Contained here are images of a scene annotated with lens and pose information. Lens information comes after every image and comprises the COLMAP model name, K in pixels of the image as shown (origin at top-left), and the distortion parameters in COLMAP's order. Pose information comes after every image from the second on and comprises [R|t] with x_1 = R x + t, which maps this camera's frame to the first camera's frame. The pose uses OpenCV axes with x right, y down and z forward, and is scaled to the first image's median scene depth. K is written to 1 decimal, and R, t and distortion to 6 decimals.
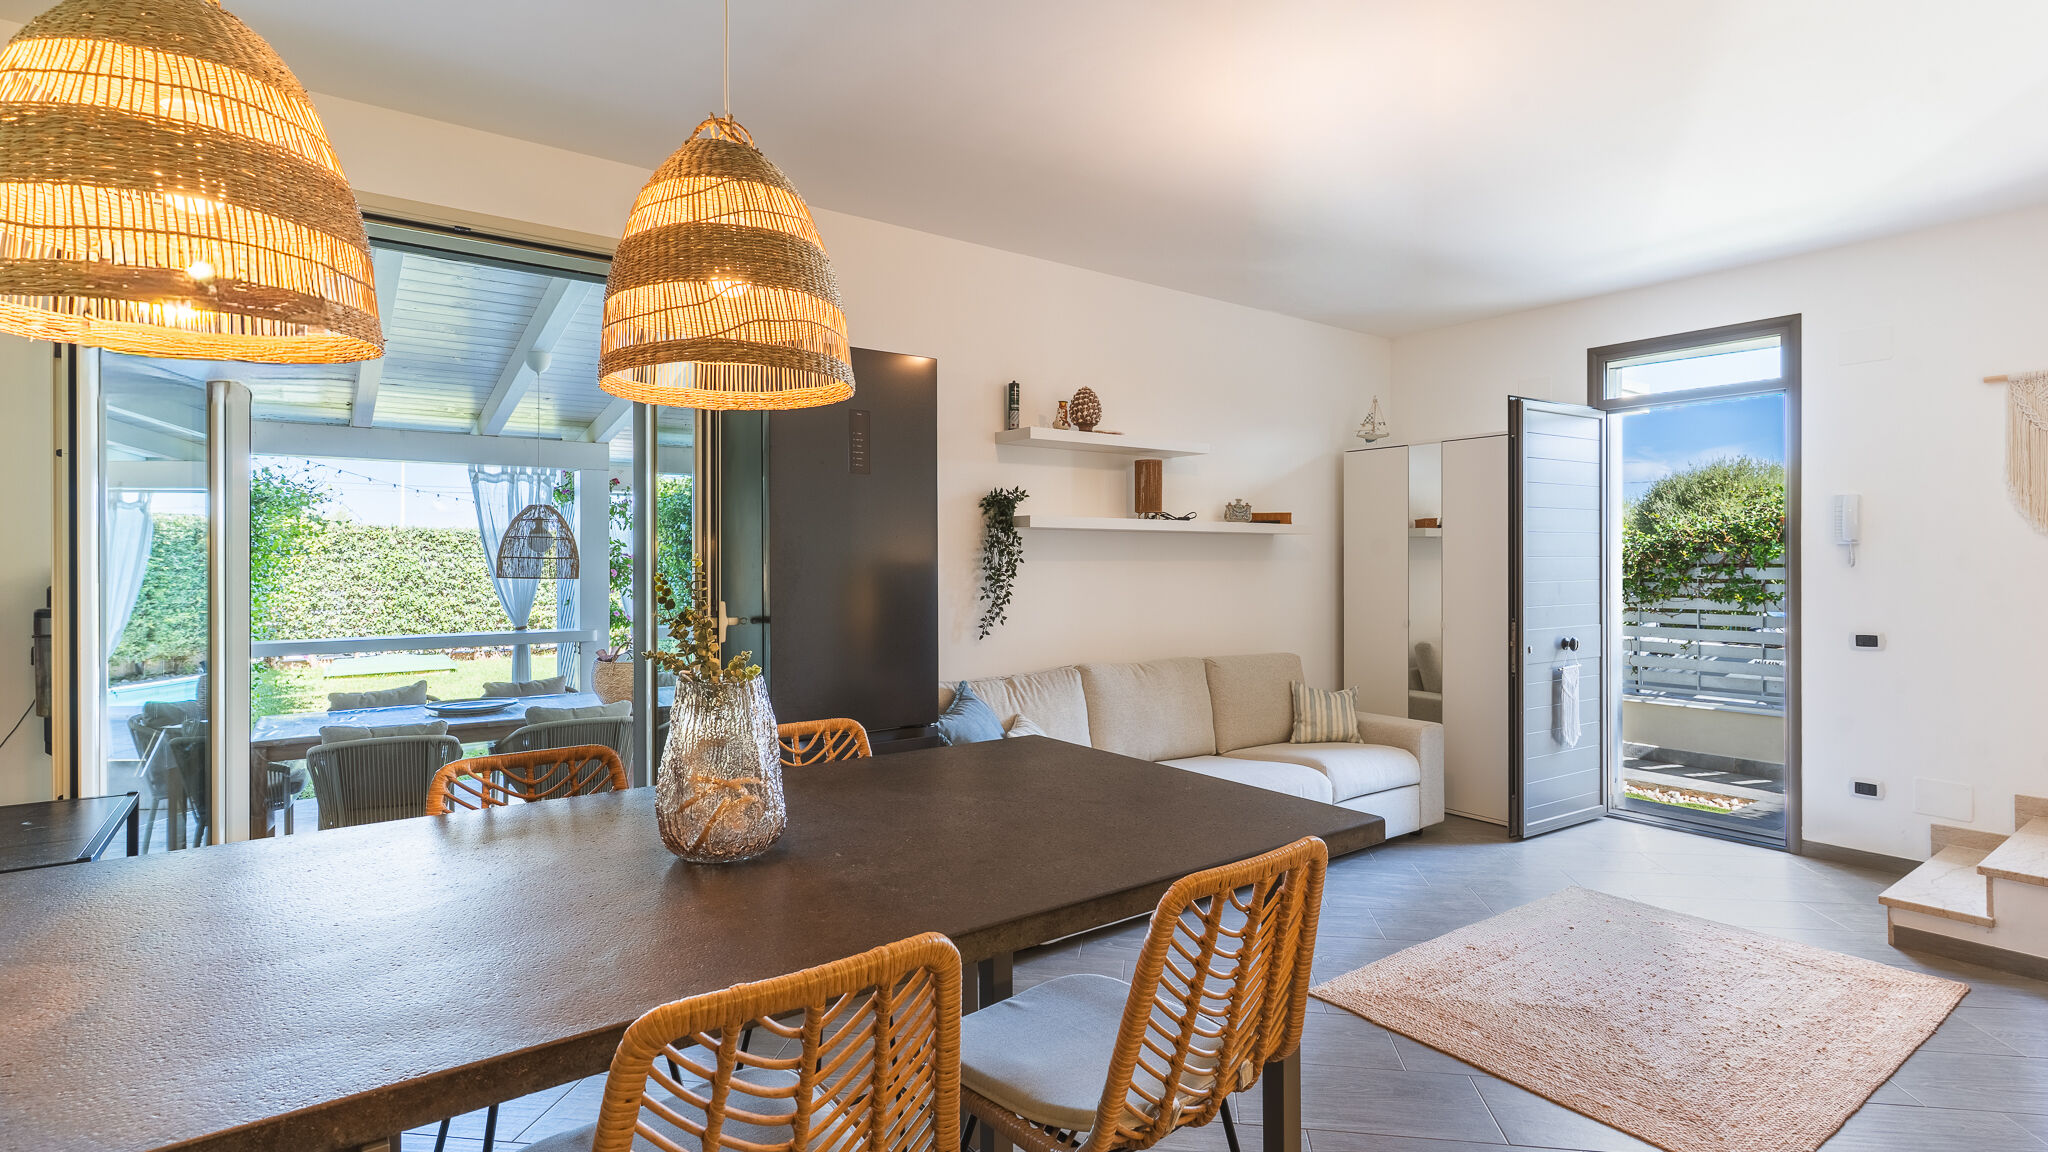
lens RADIAL K [[966.3, 0, 1024.0], [0, 966.3, 576.0], [0, 0, 1]] dist [0.000831, 0.000687]
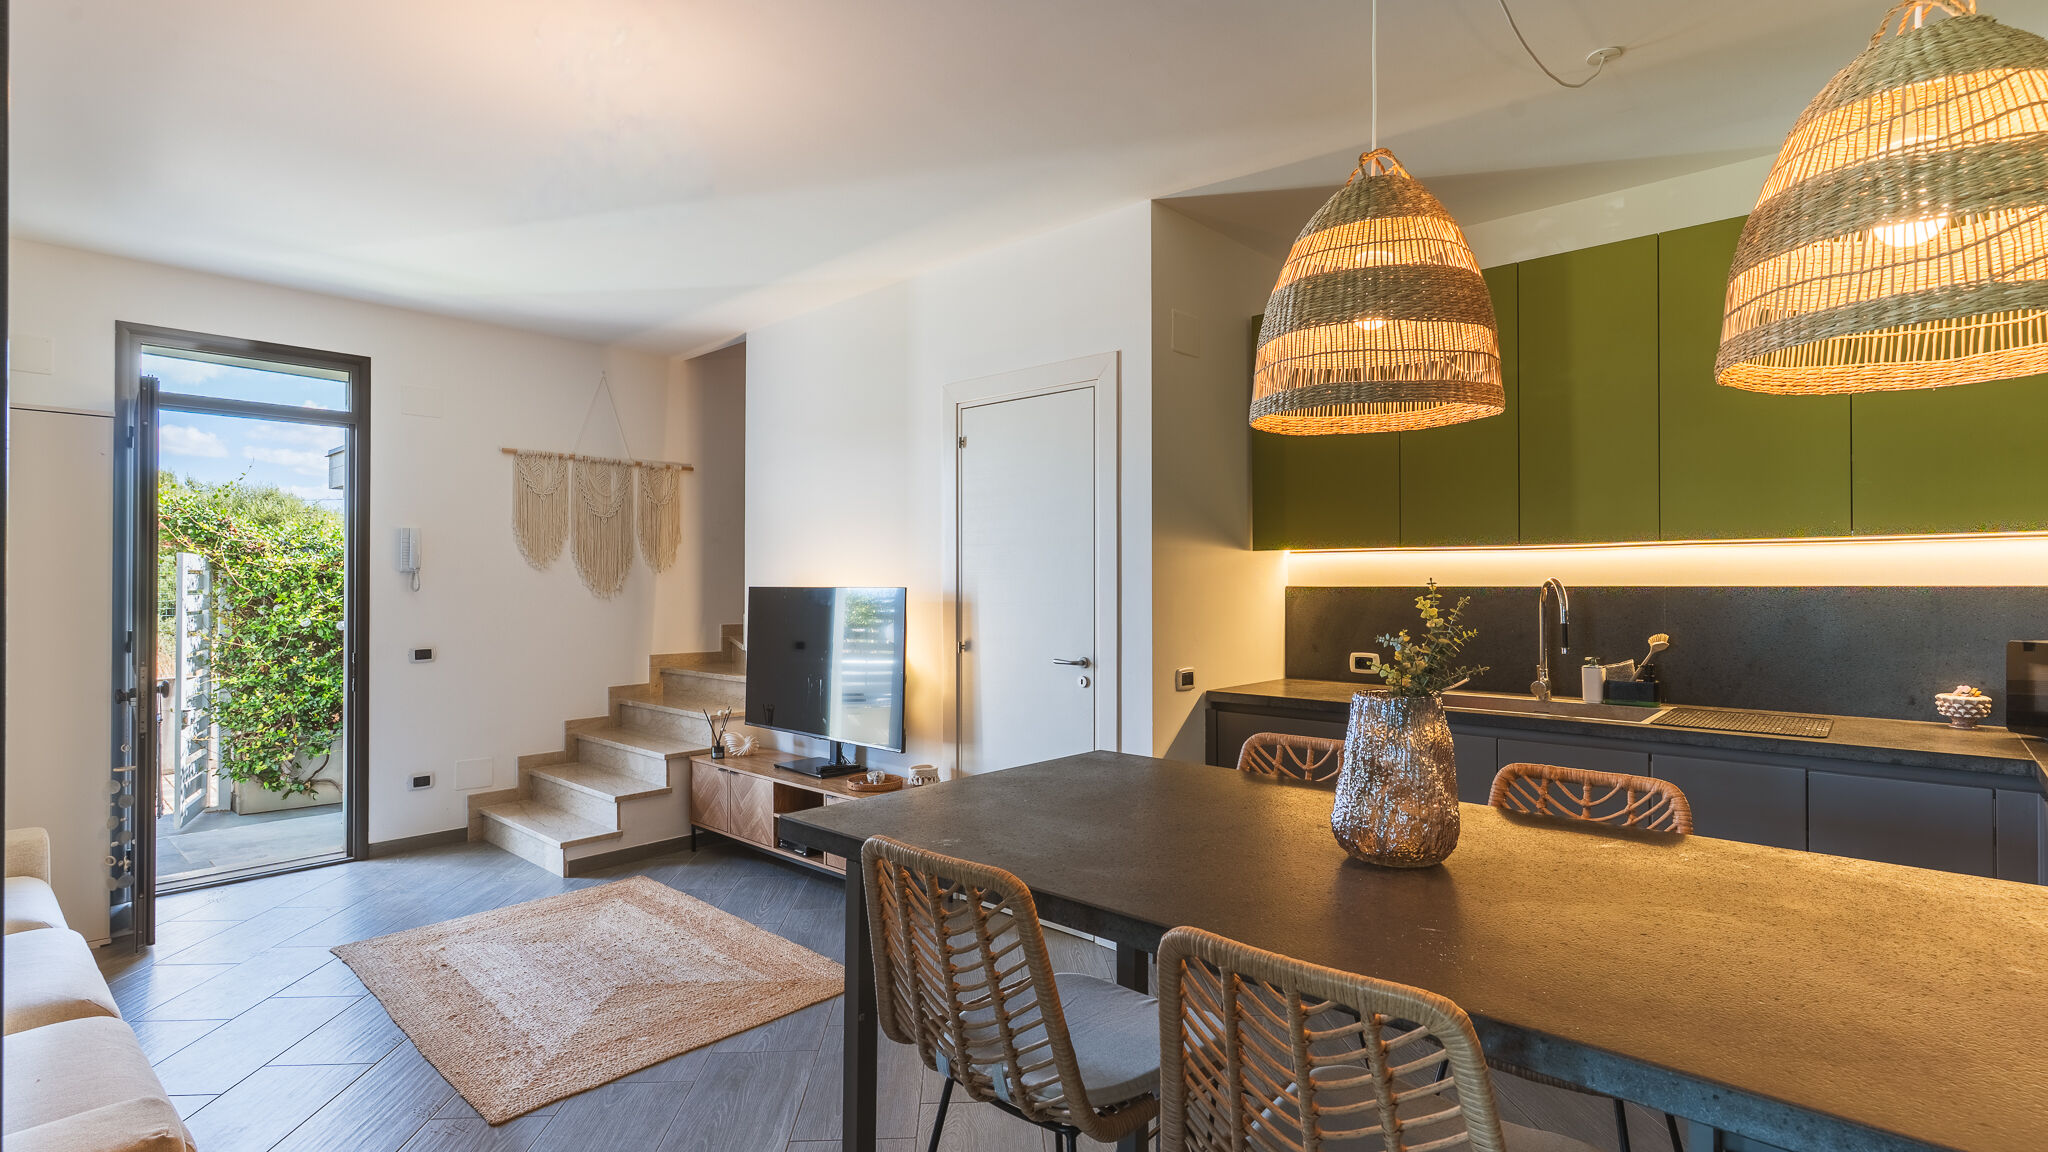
lens RADIAL K [[966.3, 0, 1024.0], [0, 966.3, 576.0], [0, 0, 1]] dist [0.000831, 0.000687]
pose [[-0.191261, 0.008792, 0.981500, -0.461579], [0.015696, 0.999859, -0.005897, -0.010152], [-0.981414, 0.014278, -0.191372, 0.566679]]
